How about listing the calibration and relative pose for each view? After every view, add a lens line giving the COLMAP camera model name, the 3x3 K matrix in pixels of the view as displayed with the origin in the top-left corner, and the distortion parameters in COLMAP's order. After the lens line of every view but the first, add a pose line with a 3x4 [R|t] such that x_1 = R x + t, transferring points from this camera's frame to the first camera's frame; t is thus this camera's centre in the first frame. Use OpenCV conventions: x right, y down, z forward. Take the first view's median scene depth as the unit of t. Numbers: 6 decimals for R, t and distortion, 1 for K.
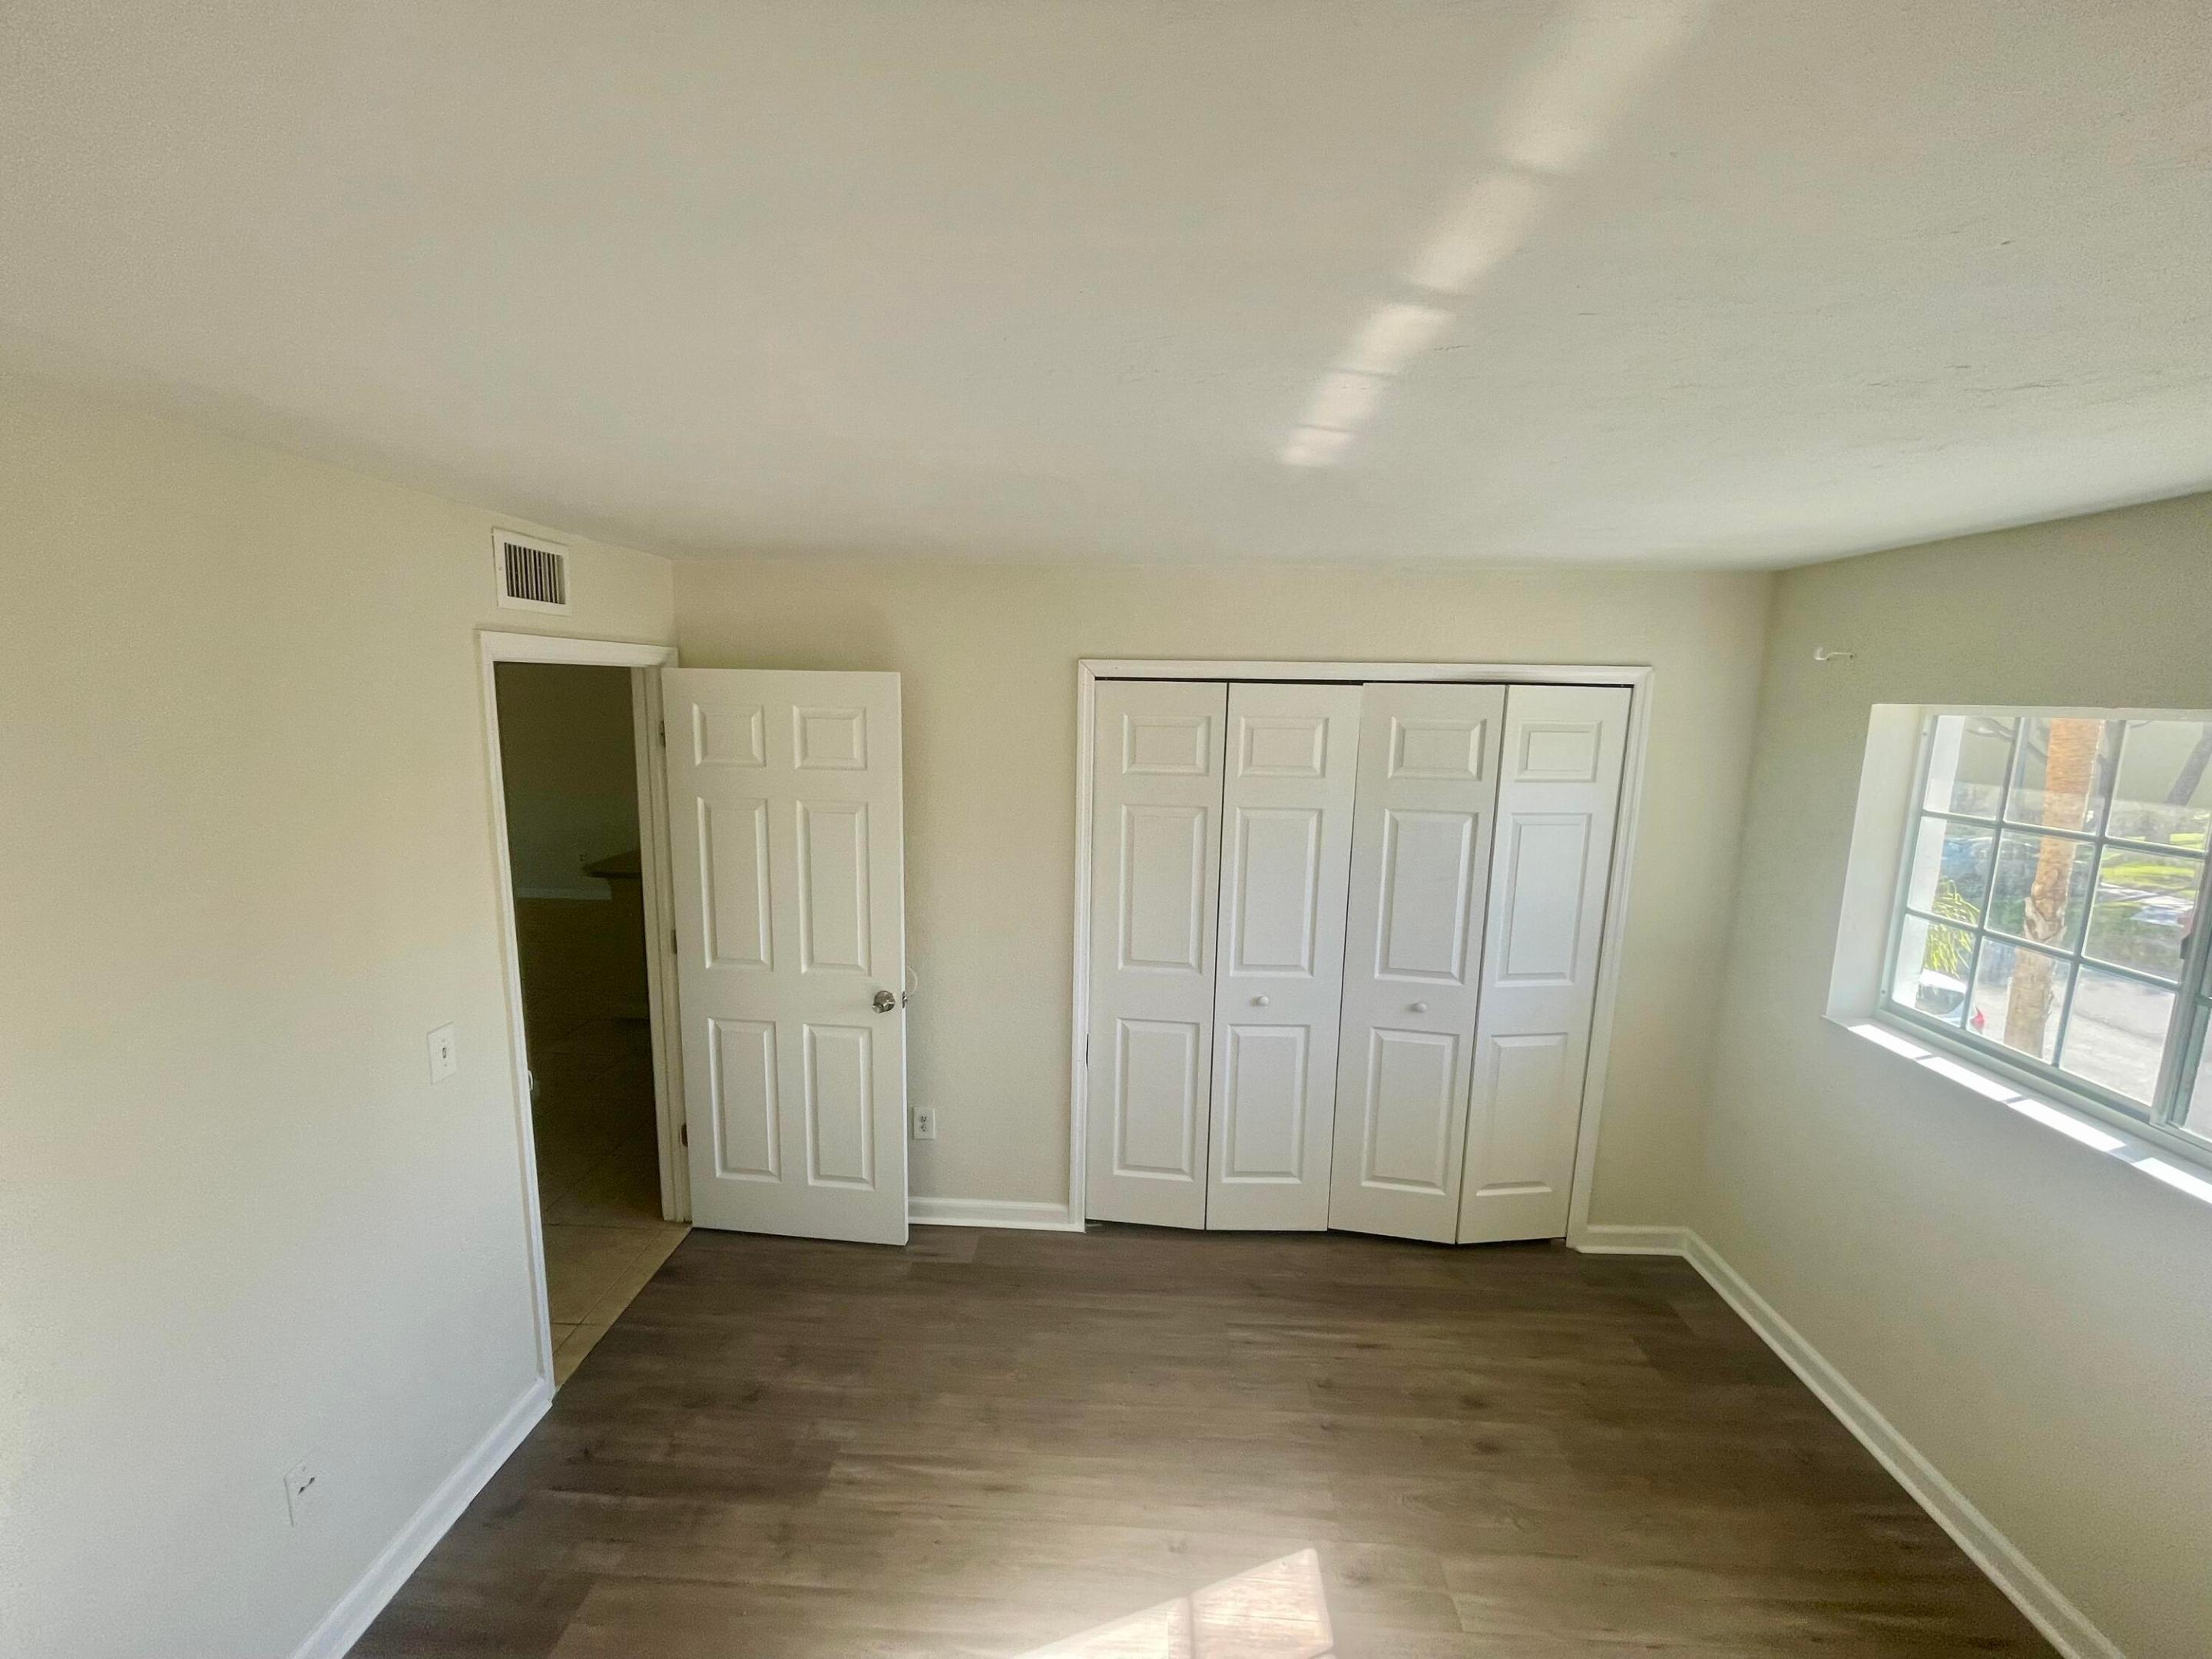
lens RADIAL K [[905.4, 0, 1095.9], [0, 905.4, 837.5], [0, 0, 1]] dist [0.008890, 0.001243]
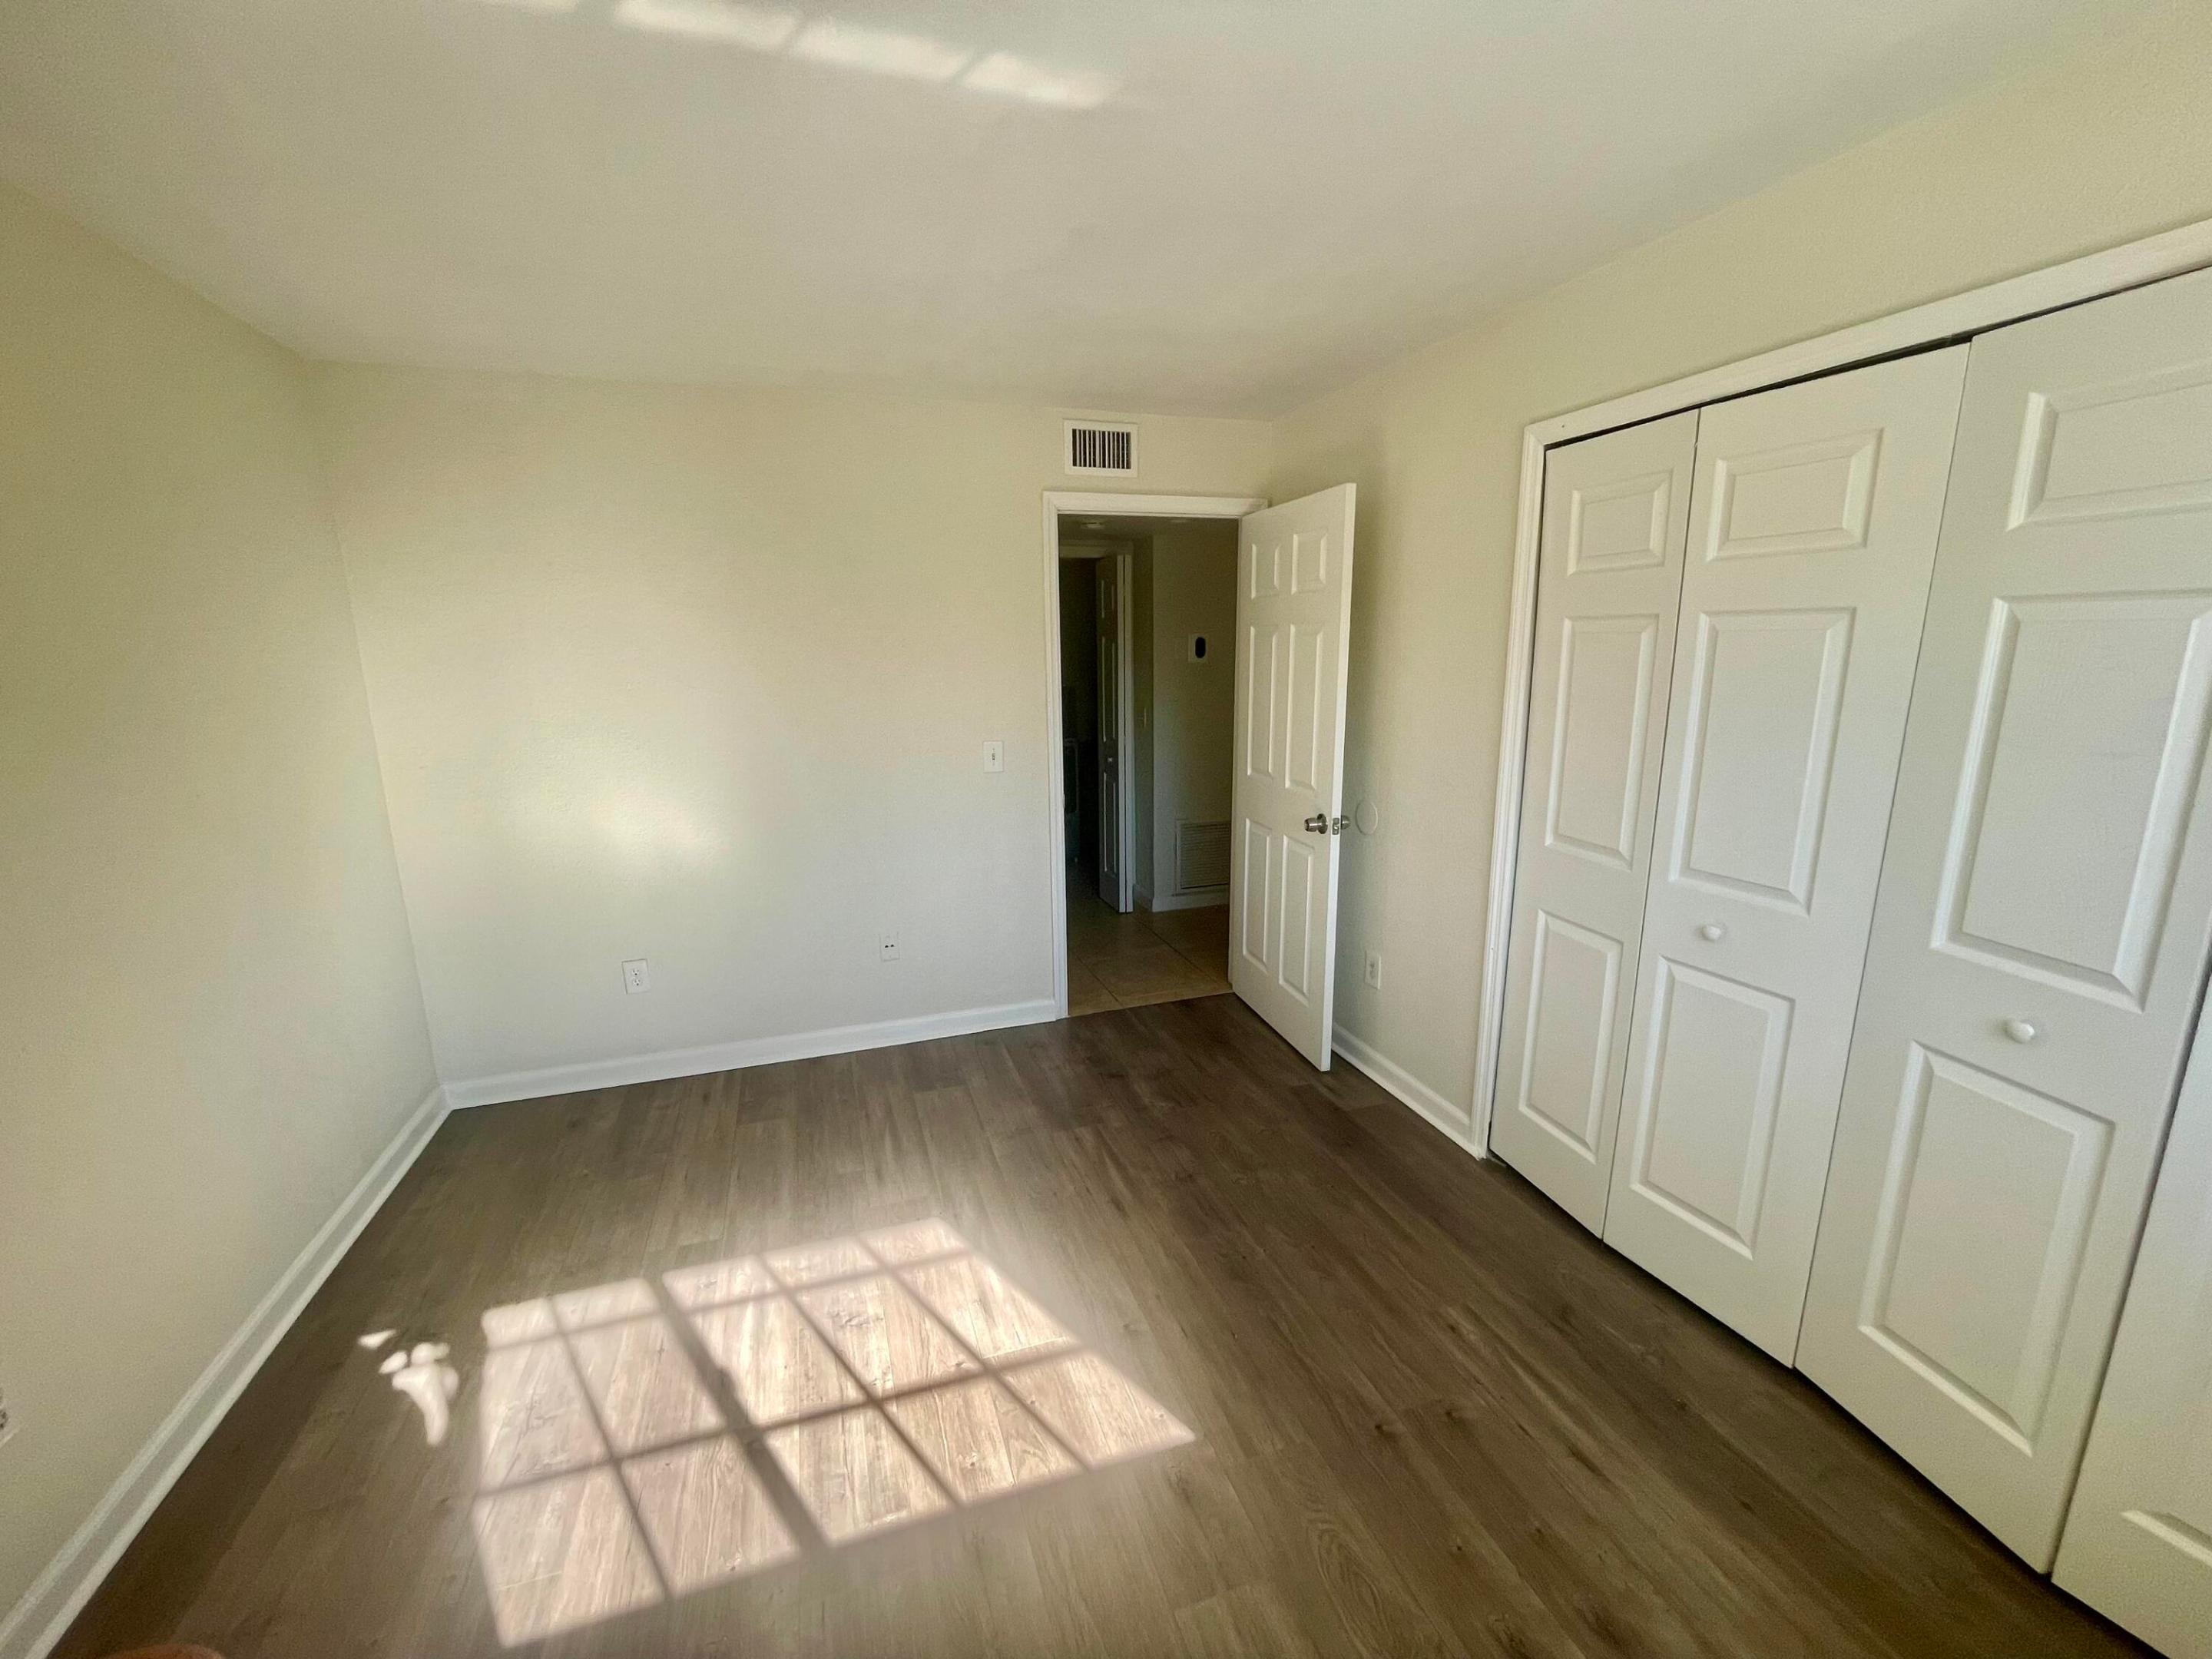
lens RADIAL K [[905.4, 0, 1098.9], [0, 905.4, 829.8], [0, 0, 1]] dist [0.008890, 0.001243]
pose [[0.366320, 0.171543, -0.914540, 0.615289], [-0.127273, 0.982859, 0.133378, 0.085418], [0.921744, 0.067537, 0.381874, 0.387900]]
